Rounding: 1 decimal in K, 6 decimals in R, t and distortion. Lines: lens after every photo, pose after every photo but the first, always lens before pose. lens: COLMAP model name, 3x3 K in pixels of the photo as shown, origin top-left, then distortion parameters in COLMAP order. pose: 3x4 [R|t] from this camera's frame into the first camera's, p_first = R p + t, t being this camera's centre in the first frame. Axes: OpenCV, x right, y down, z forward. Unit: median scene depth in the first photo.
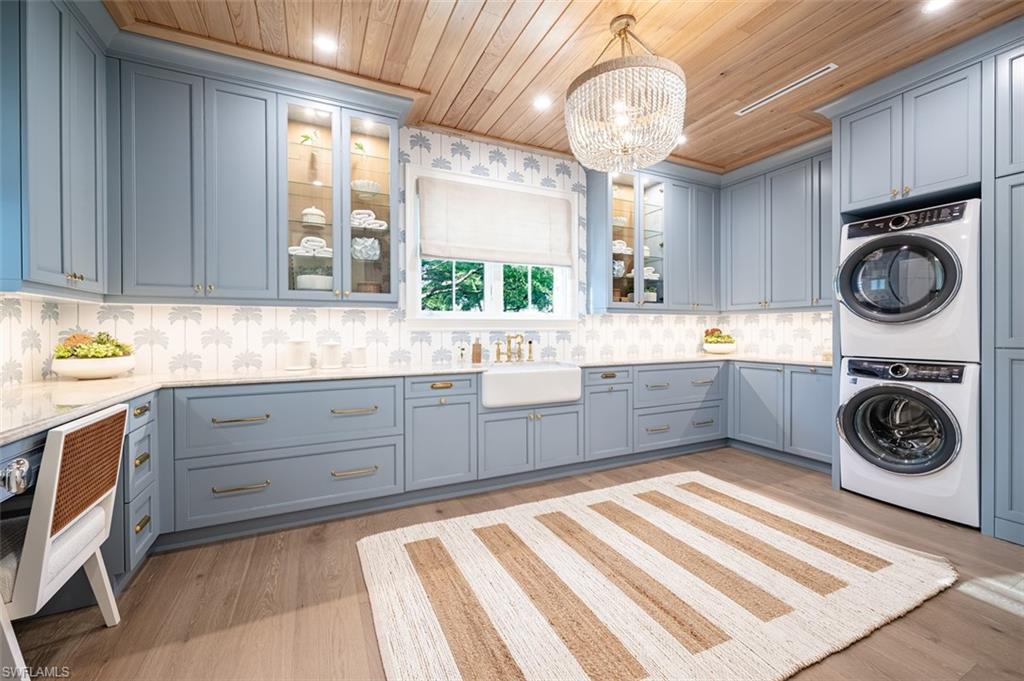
lens RADIAL K [[409.4, 0, 514.0], [0, 409.4, 333.7], [0, 0, 1]] dist [-0.000615, 0.000450]
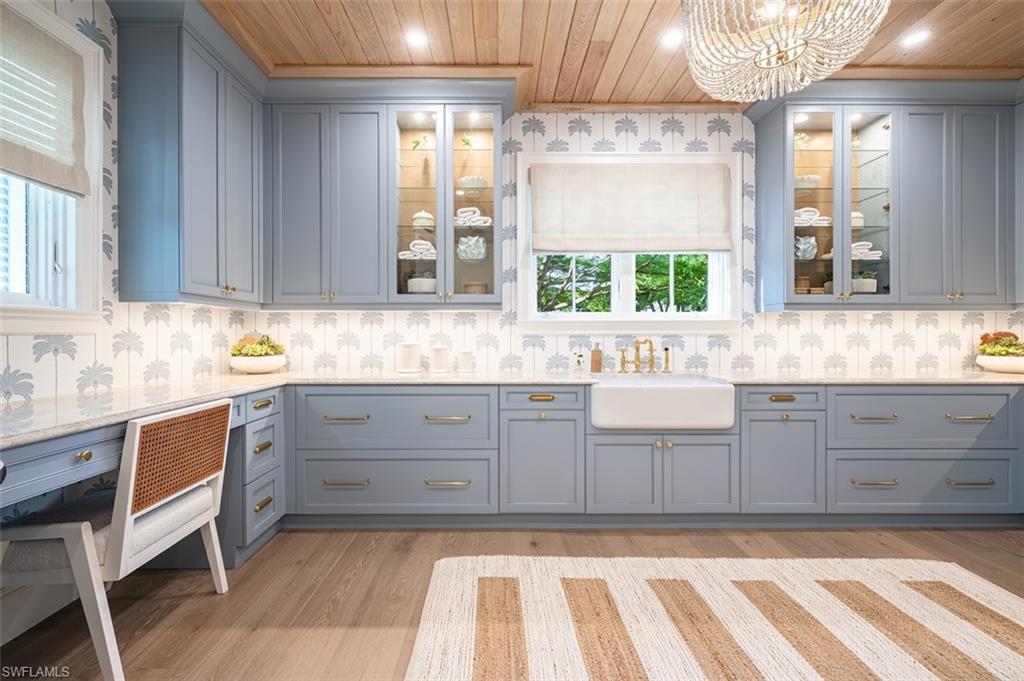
lens RADIAL K [[409.4, 0, 506.5], [0, 409.4, 335.3], [0, 0, 1]] dist [-0.000615, 0.000450]
pose [[0.901982, 0.003873, -0.431756, 0.127627], [-0.006003, 0.999976, -0.003571, -0.001714], [0.431732, 0.005813, 0.901983, 0.181775]]
